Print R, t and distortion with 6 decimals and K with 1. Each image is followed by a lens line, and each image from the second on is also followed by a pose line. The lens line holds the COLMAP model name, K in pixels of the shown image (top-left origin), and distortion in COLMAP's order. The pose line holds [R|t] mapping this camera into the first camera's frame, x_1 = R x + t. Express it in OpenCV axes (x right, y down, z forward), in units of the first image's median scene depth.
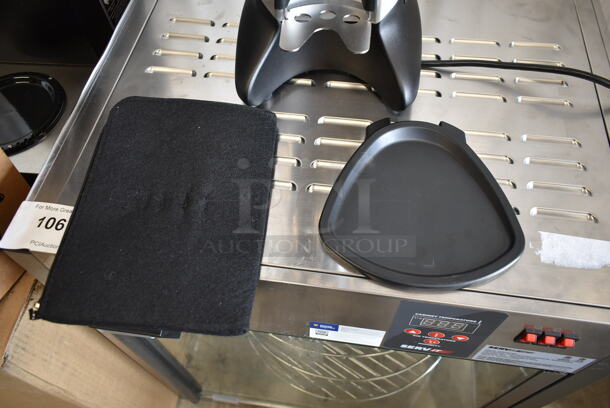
lens RADIAL K [[486.9, 0, 305.0], [0, 486.9, 204.0], [0, 0, 1]] dist [-0.001937, 0.004825]
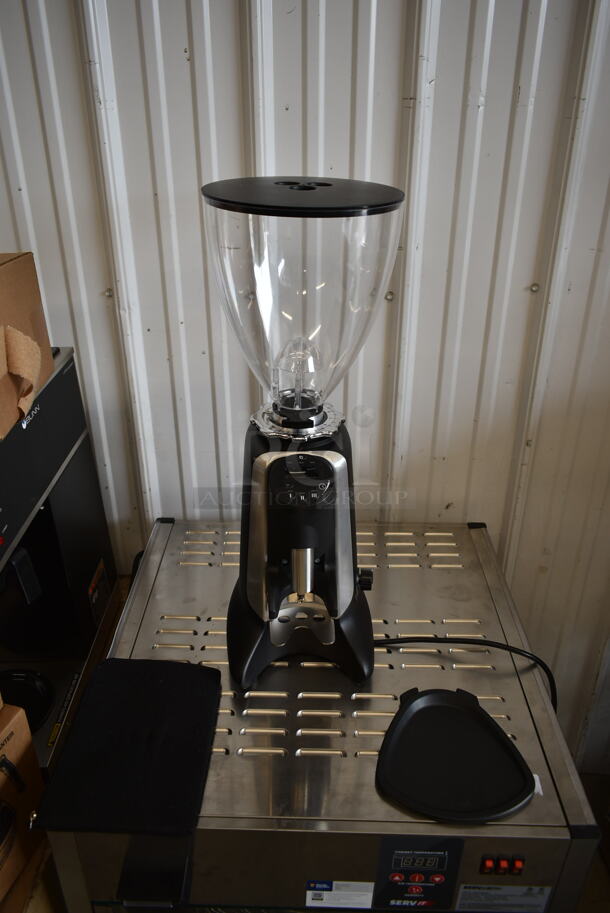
lens RADIAL K [[728.8, 0, 305.0], [0, 728.8, 456.5], [0, 0, 1]] dist [-0.001937, 0.004825]
pose [[0.991356, -0.031274, 0.127419, -0.162824], [0.088180, 0.877943, -0.470575, 0.157981], [-0.097150, 0.477743, 0.873111, -0.855416]]
